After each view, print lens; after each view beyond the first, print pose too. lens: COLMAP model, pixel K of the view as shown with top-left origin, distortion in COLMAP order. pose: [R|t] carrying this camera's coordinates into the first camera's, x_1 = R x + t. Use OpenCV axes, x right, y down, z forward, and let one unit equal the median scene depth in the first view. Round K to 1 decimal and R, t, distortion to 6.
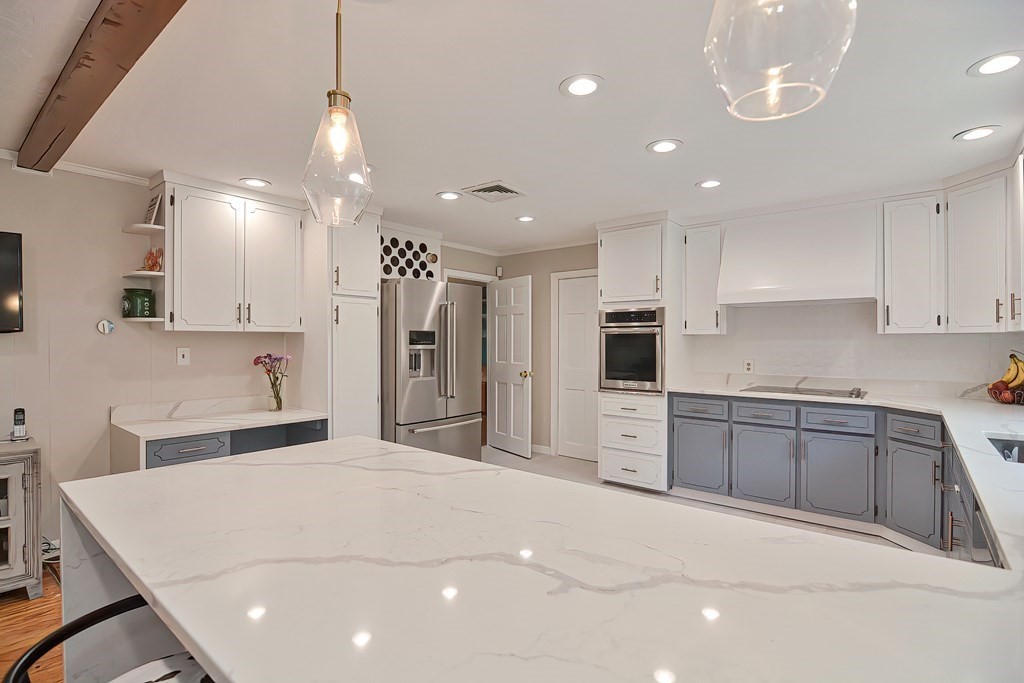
lens RADIAL K [[498.1, 0, 512.3], [0, 498.1, 339.5], [0, 0, 1]] dist [-0.021084, -0.000647]
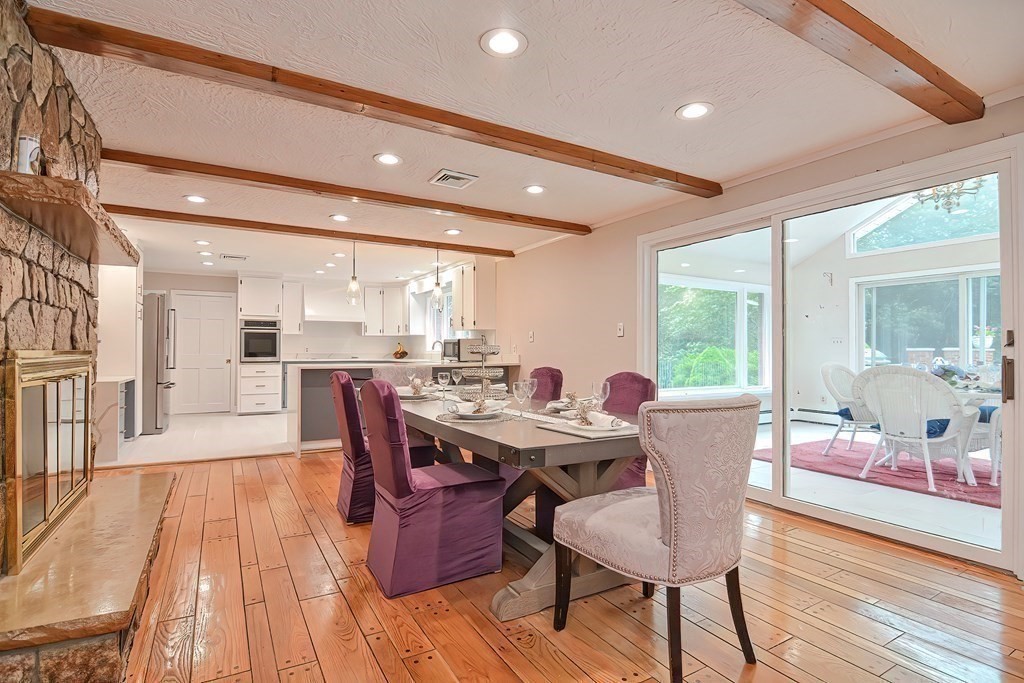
lens RADIAL K [[498.1, 0, 513.8], [0, 498.1, 346.0], [0, 0, 1]] dist [-0.021084, -0.000647]
pose [[0.355583, 0.006967, 0.934619, -1.250462], [-0.004464, 0.999973, -0.005756, 0.048140], [-0.934634, -0.002125, 0.355605, -0.614745]]
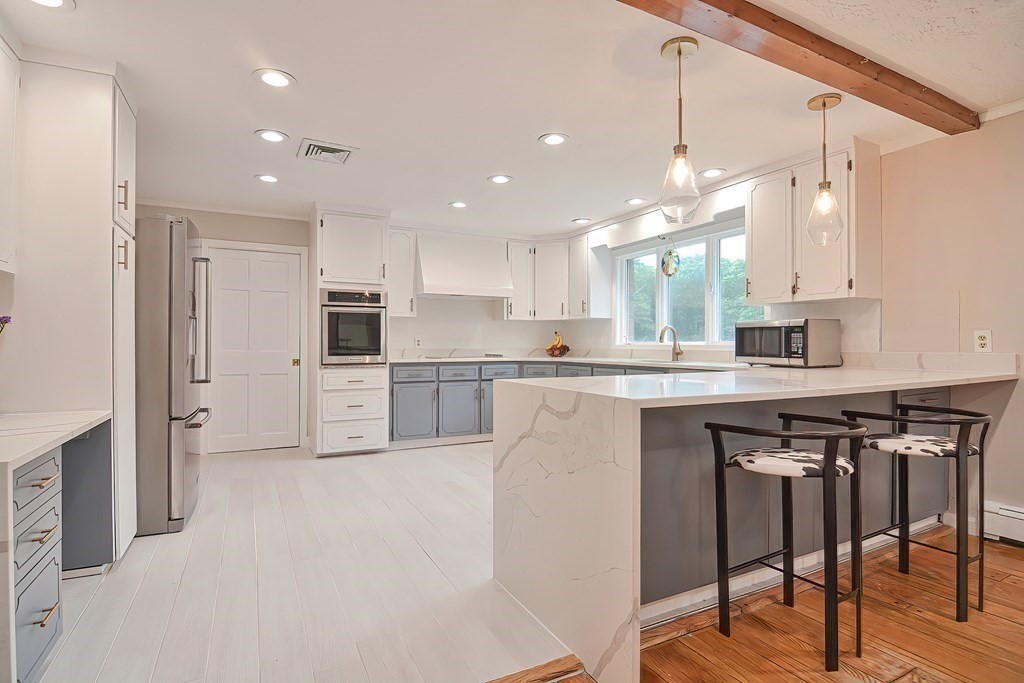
lens RADIAL K [[498.1, 0, 517.5], [0, 498.1, 344.7], [0, 0, 1]] dist [-0.021084, -0.000647]
pose [[0.394488, -0.002219, 0.918899, -0.655874], [-0.004306, 0.999982, 0.004263, 0.054599], [-0.918891, -0.005638, 0.394471, 0.246411]]
